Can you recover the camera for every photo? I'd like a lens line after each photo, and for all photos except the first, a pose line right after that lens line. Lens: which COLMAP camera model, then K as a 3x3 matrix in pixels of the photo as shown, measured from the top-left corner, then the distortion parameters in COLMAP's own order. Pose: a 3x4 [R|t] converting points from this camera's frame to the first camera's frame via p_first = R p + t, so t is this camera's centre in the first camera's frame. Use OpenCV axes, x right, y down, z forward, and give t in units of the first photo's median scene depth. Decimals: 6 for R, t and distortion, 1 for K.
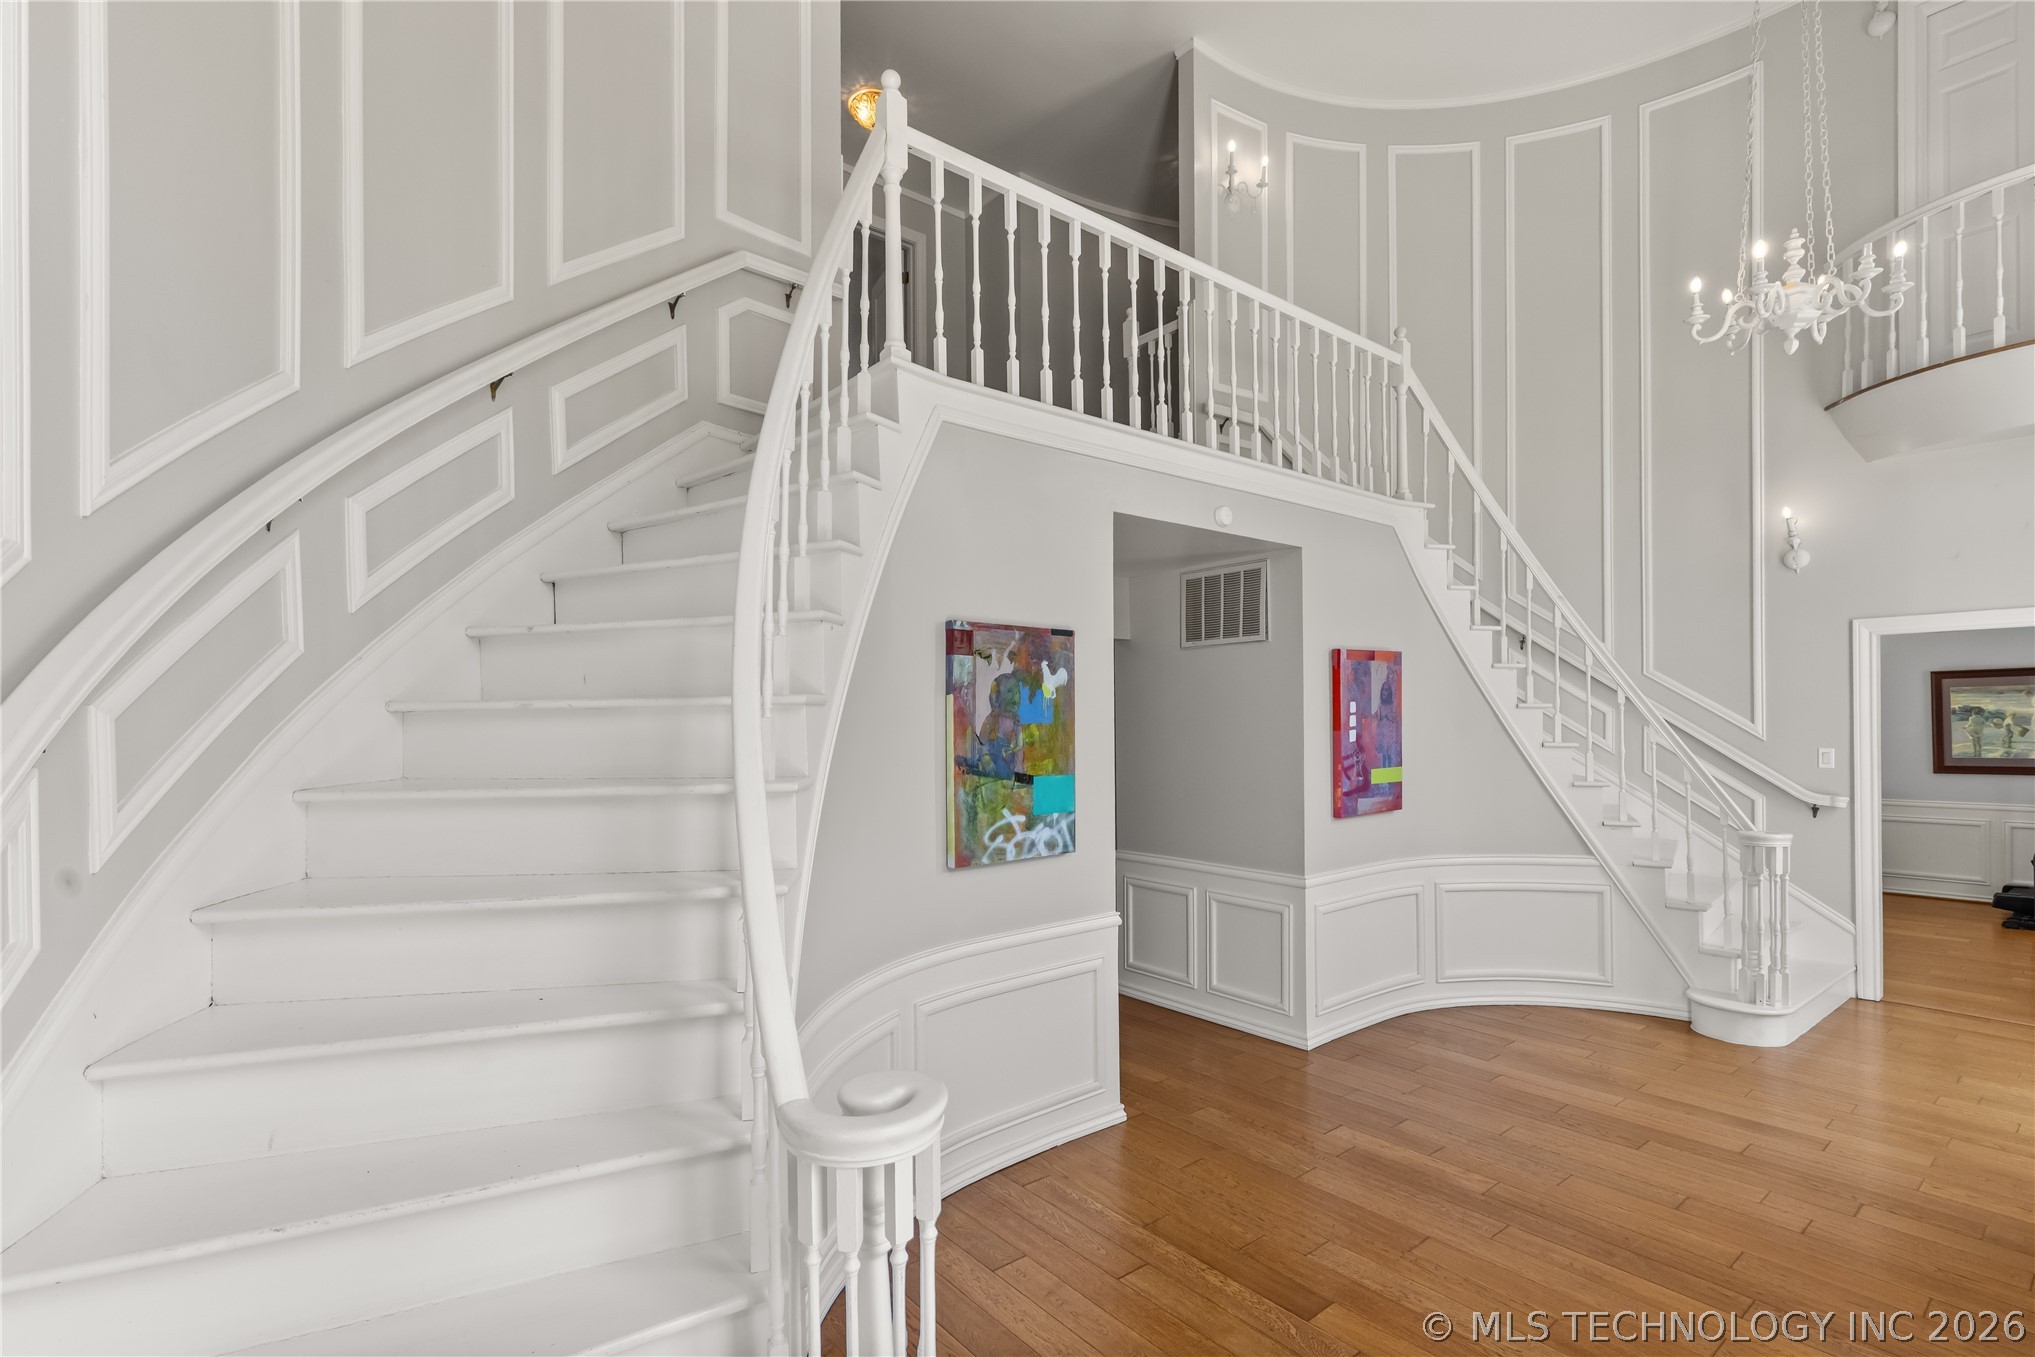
lens RADIAL K [[1047.5, 0, 1030.5], [0, 1047.5, 699.7], [0, 0, 1]] dist [0.012185, 0.001489]
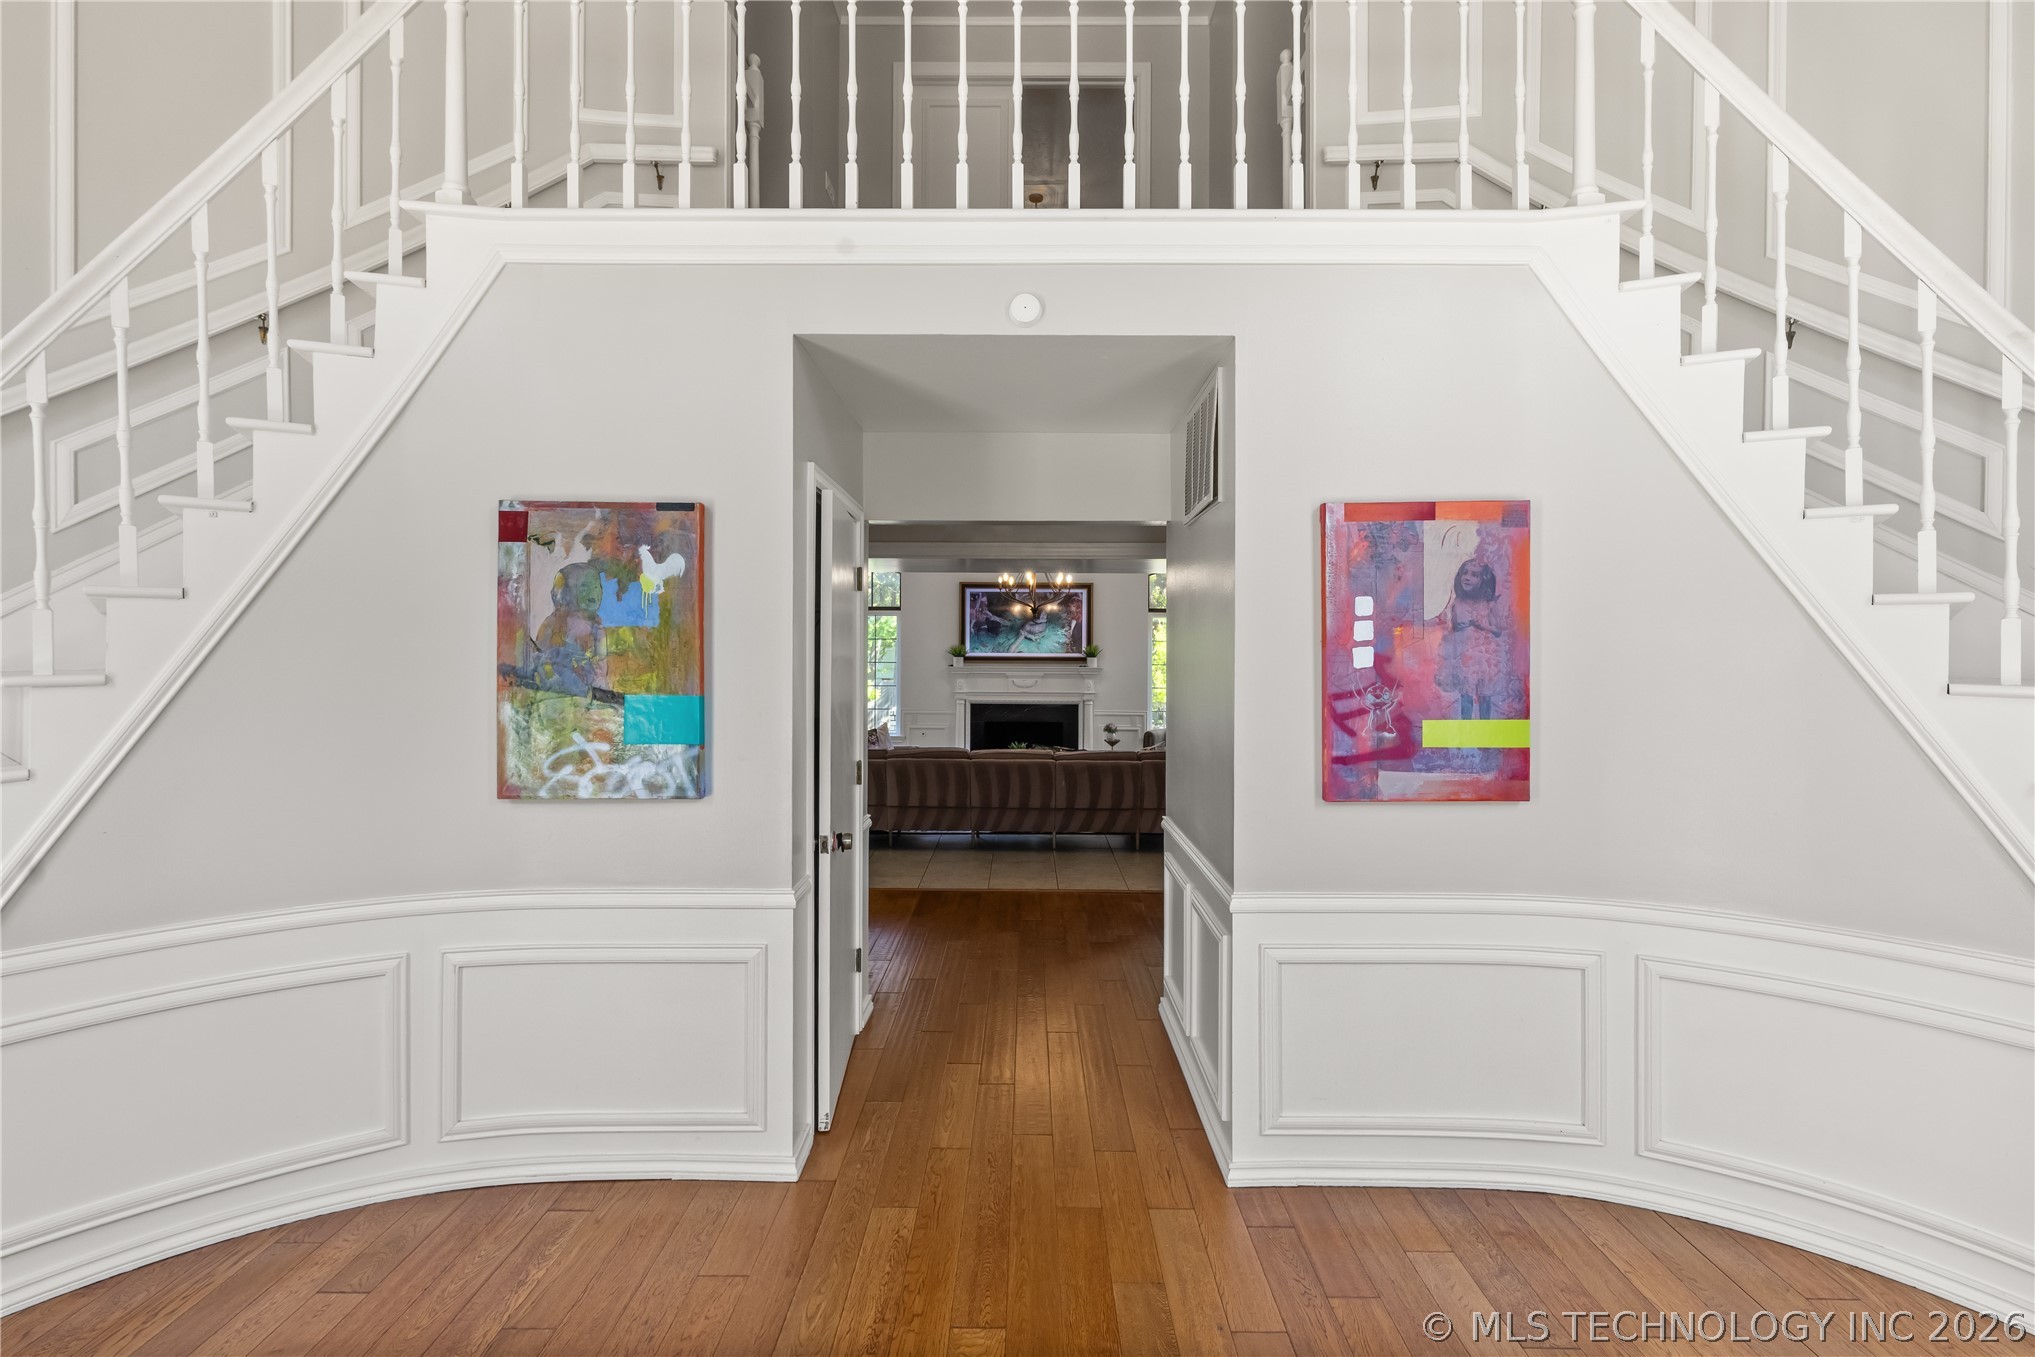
lens RADIAL K [[1047.5, 0, 1024.6], [0, 1047.5, 658.4], [0, 0, 1]] dist [0.012185, 0.001489]
pose [[0.732369, 0.001768, -0.680906, 0.742458], [0.001600, 0.999989, 0.004318, 0.043166], [0.680907, -0.004252, 0.732358, 0.625705]]
